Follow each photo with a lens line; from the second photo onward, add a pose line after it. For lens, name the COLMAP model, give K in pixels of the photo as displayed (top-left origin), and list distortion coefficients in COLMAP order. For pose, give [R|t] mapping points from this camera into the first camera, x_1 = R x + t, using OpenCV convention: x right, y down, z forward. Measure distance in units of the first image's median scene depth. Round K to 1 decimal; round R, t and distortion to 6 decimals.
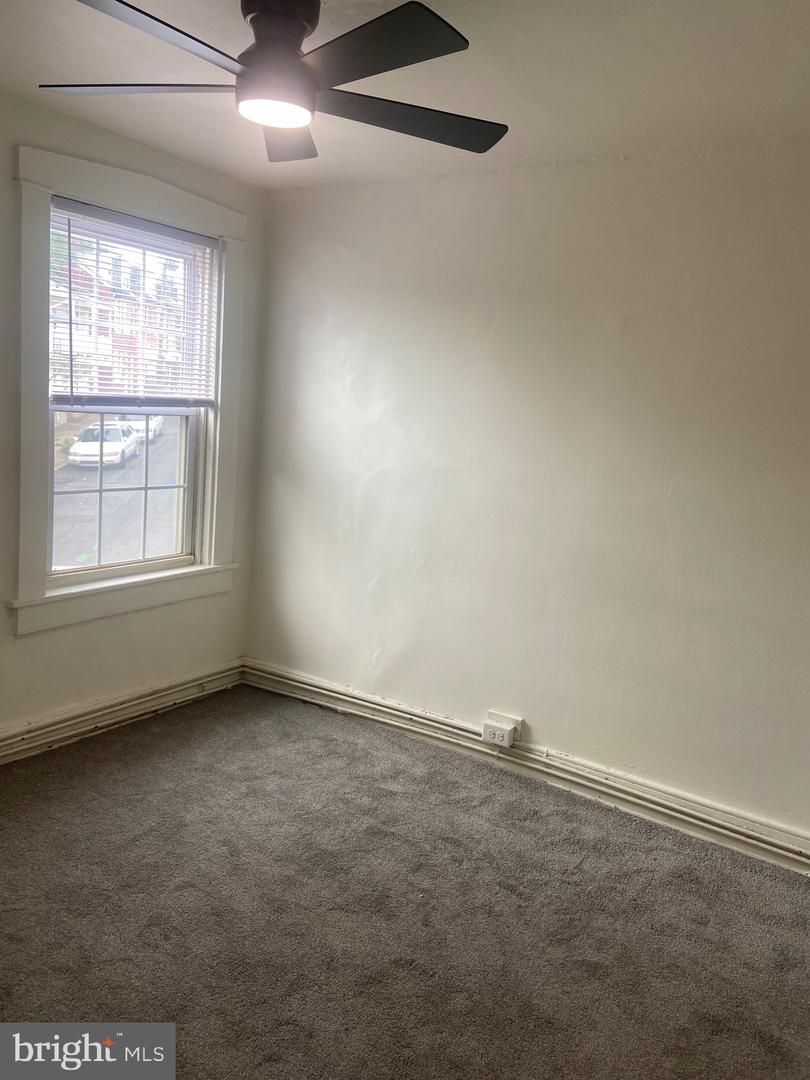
lens RADIAL K [[816.3, 0, 405.0], [0, 816.3, 540.0], [0, 0, 1]] dist [0.115336, -0.136347]
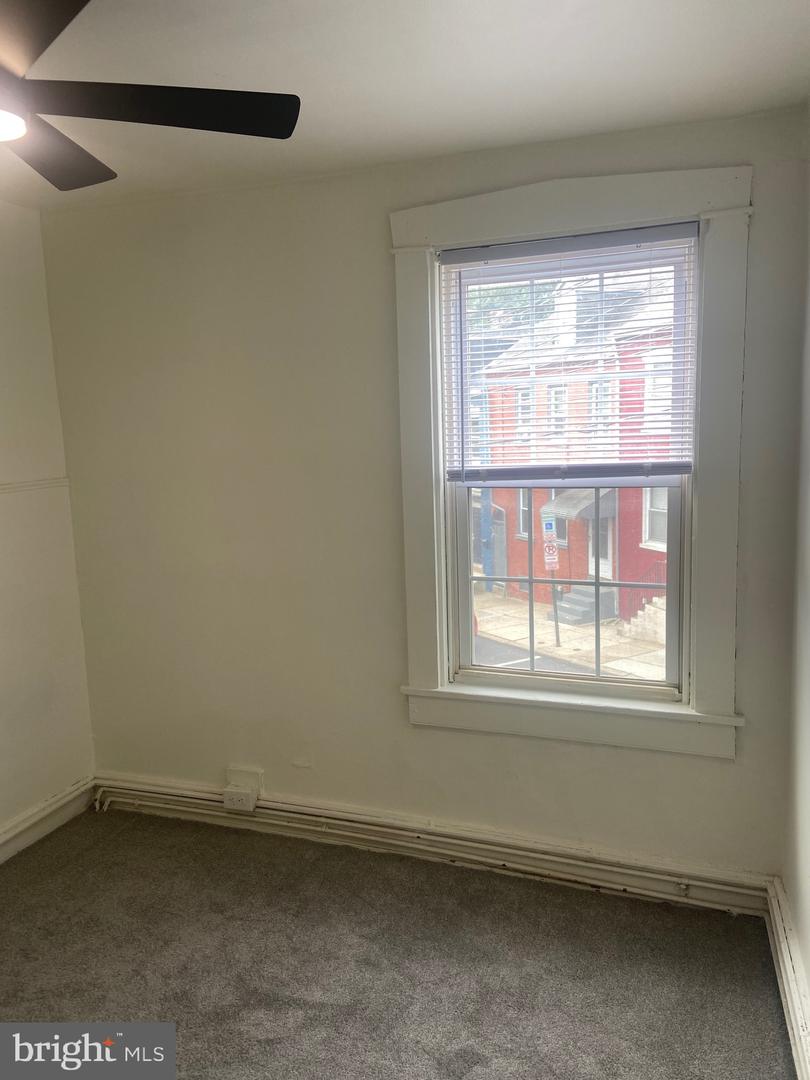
lens RADIAL K [[850.9, 0, 367.9], [0, 850.9, 559.9], [0, 0, 1]] dist [0.114019, -0.167421]
pose [[0.214694, 0.060040, -0.974834, 0.408417], [-0.128728, 0.991141, 0.032694, -0.084859], [0.968161, 0.118470, 0.220521, 0.628453]]
